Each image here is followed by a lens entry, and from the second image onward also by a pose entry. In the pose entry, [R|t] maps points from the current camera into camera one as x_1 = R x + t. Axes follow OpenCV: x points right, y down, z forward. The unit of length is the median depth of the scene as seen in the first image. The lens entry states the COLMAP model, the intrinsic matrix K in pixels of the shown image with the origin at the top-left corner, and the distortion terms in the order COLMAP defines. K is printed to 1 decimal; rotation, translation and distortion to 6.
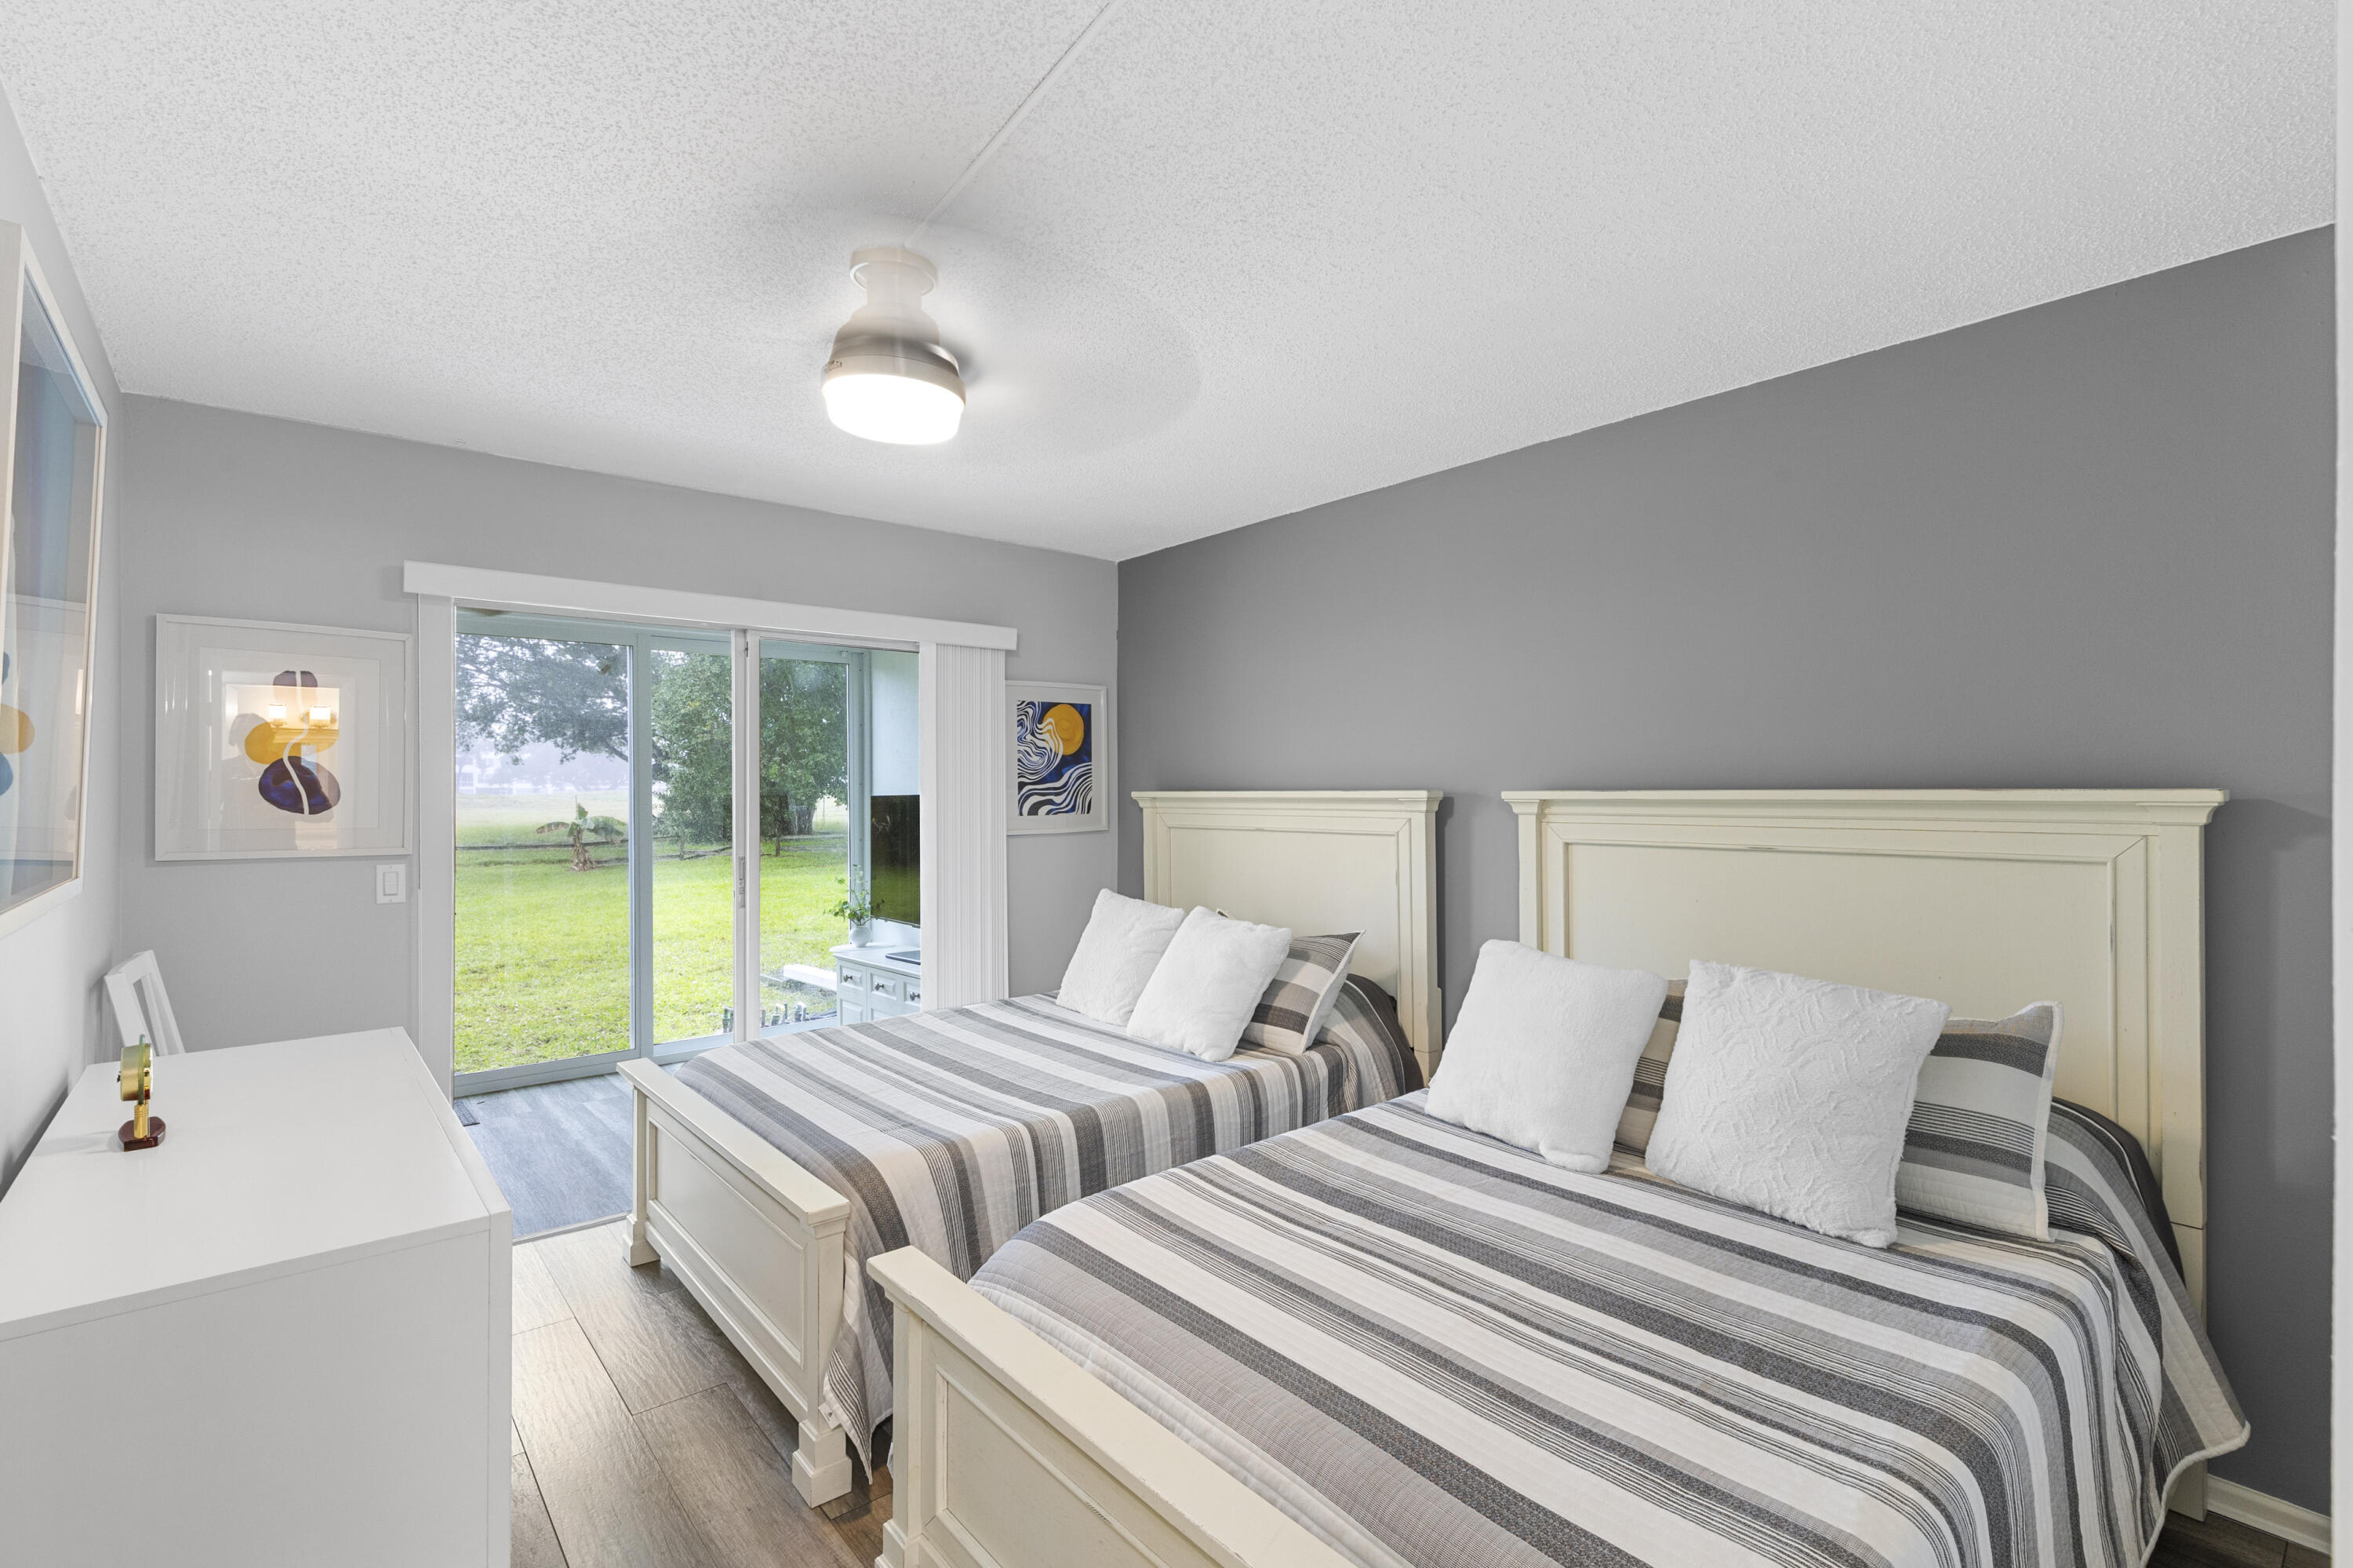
lens RADIAL K [[1073.7, 0, 1175.3], [0, 1073.7, 786.8], [0, 0, 1]] dist [0.005779, -0.002898]
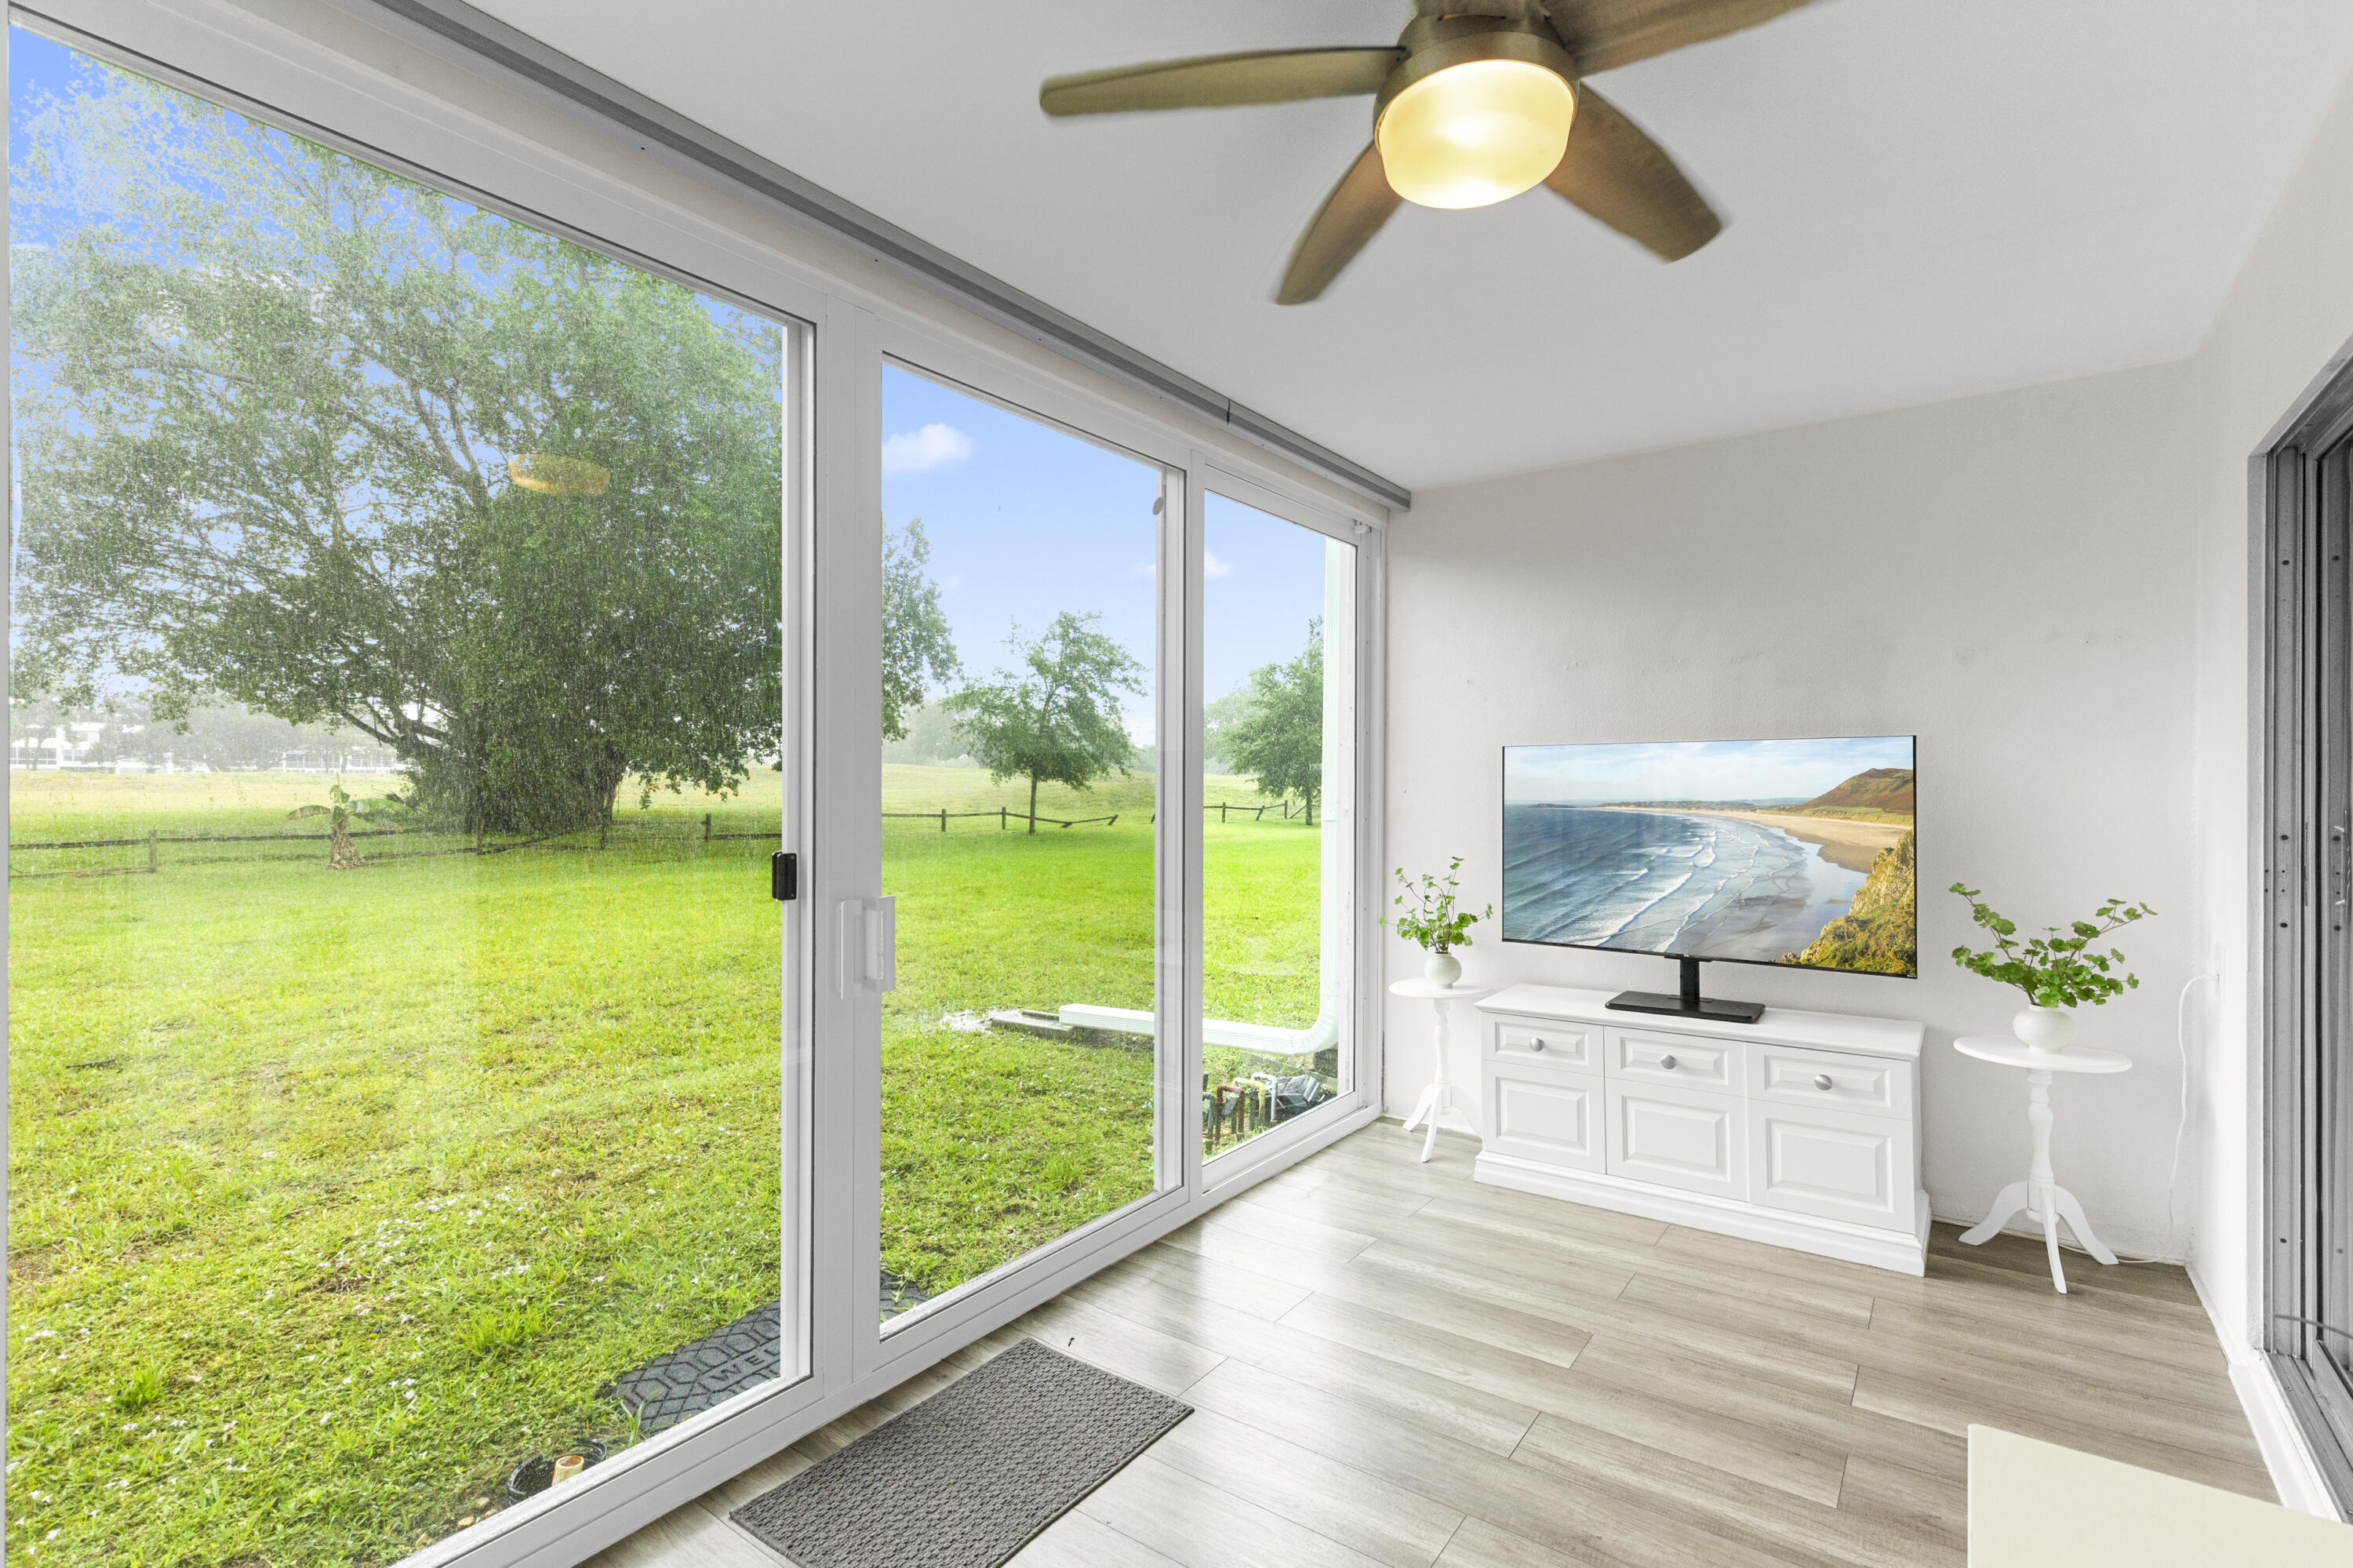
lens RADIAL K [[1073.7, 0, 1178.4], [0, 1073.7, 781.5], [0, 0, 1]] dist [0.005779, -0.002898]
pose [[0.971000, 0.004742, 0.239034, -0.152910], [-0.006472, 0.999958, 0.006453, 0.006147], [-0.238993, -0.007813, 0.970990, 0.107592]]
